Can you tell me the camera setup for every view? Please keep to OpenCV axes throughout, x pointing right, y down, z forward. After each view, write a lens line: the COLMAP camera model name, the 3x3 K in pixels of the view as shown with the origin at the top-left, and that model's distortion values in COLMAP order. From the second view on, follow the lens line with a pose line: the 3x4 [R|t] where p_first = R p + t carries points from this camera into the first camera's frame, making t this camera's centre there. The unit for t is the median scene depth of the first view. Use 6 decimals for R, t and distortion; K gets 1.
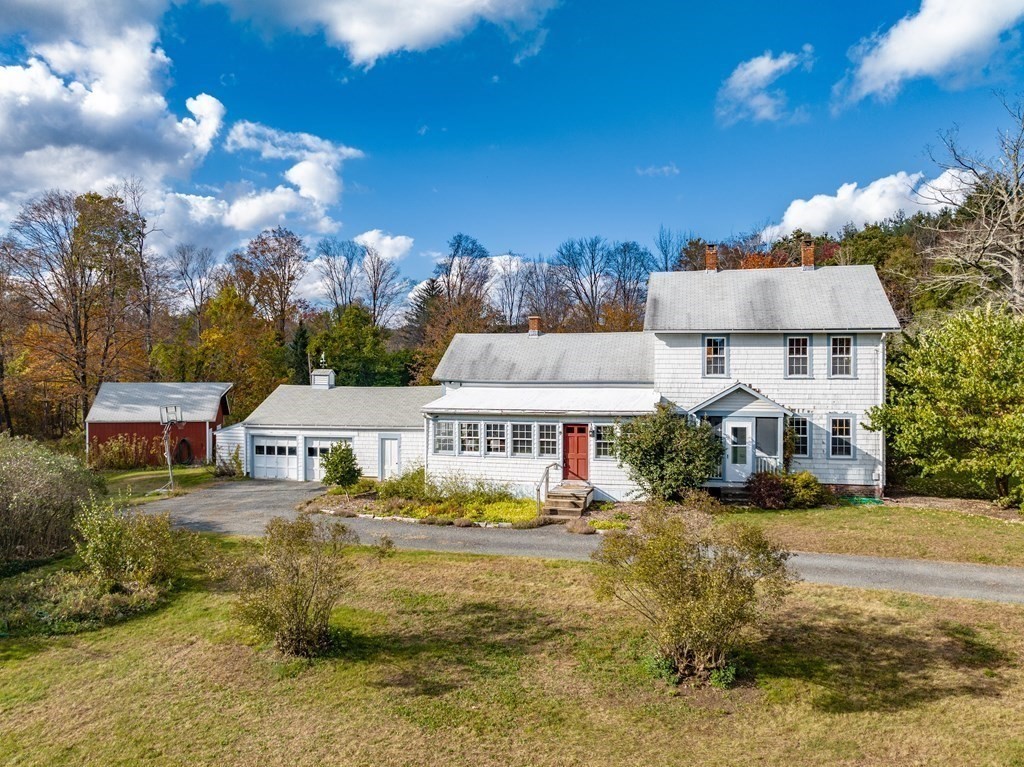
lens RADIAL K [[733.2, 0, 512.0], [0, 733.2, 383.5], [0, 0, 1]] dist [-0.032989, -0.004384]
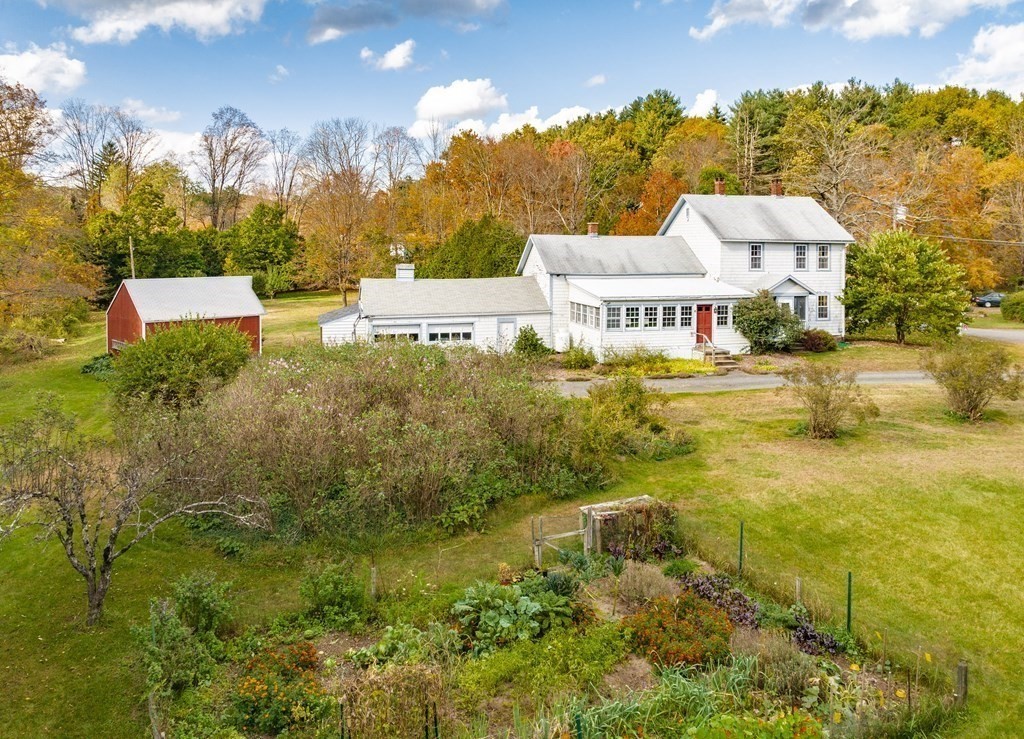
lens RADIAL K [[757.4, 0, 511.0], [0, 757.4, 252.0], [0, 0, 1]] dist [-0.029167, 0.000844]
pose [[0.875393, -0.002003, 0.483409, -0.943035], [0.004972, 0.999976, -0.004861, -0.042803], [-0.483387, 0.006658, 0.875381, -0.128895]]
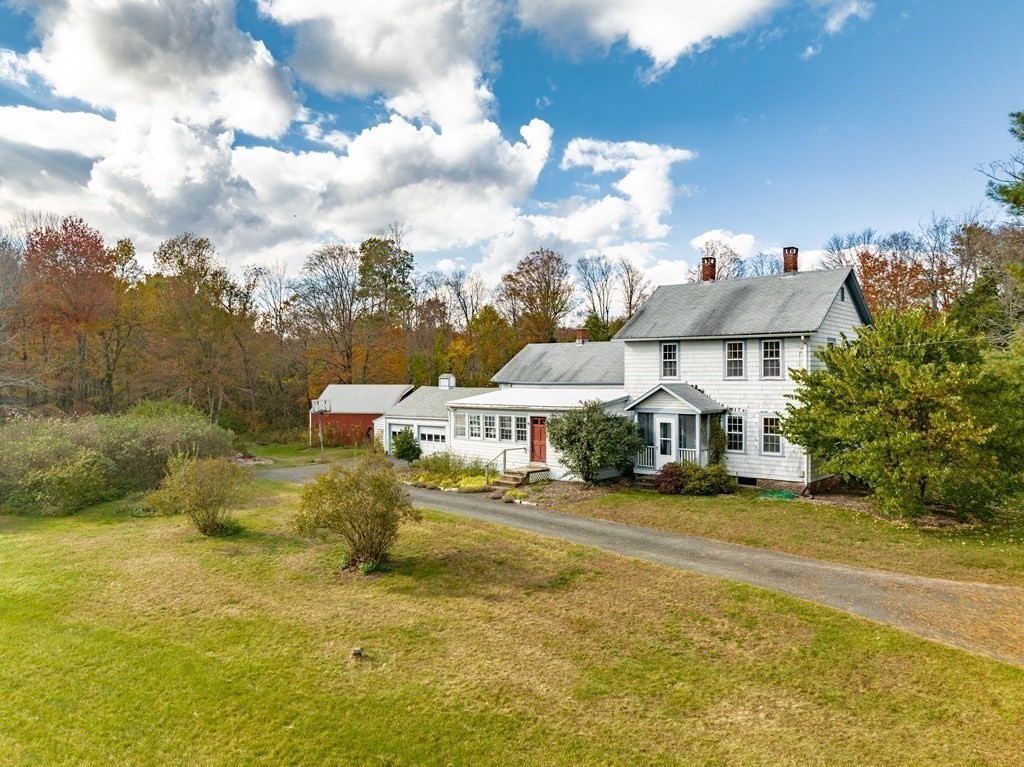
lens RADIAL K [[723.0, 0, 518.2], [0, 723.0, 419.1], [0, 0, 1]] dist [0.076893, 0.001428]
pose [[0.897684, 0.022161, -0.440083, 0.574989], [-0.002926, 0.999012, 0.044338, 0.004143], [0.440631, -0.038514, 0.896862, -0.113457]]
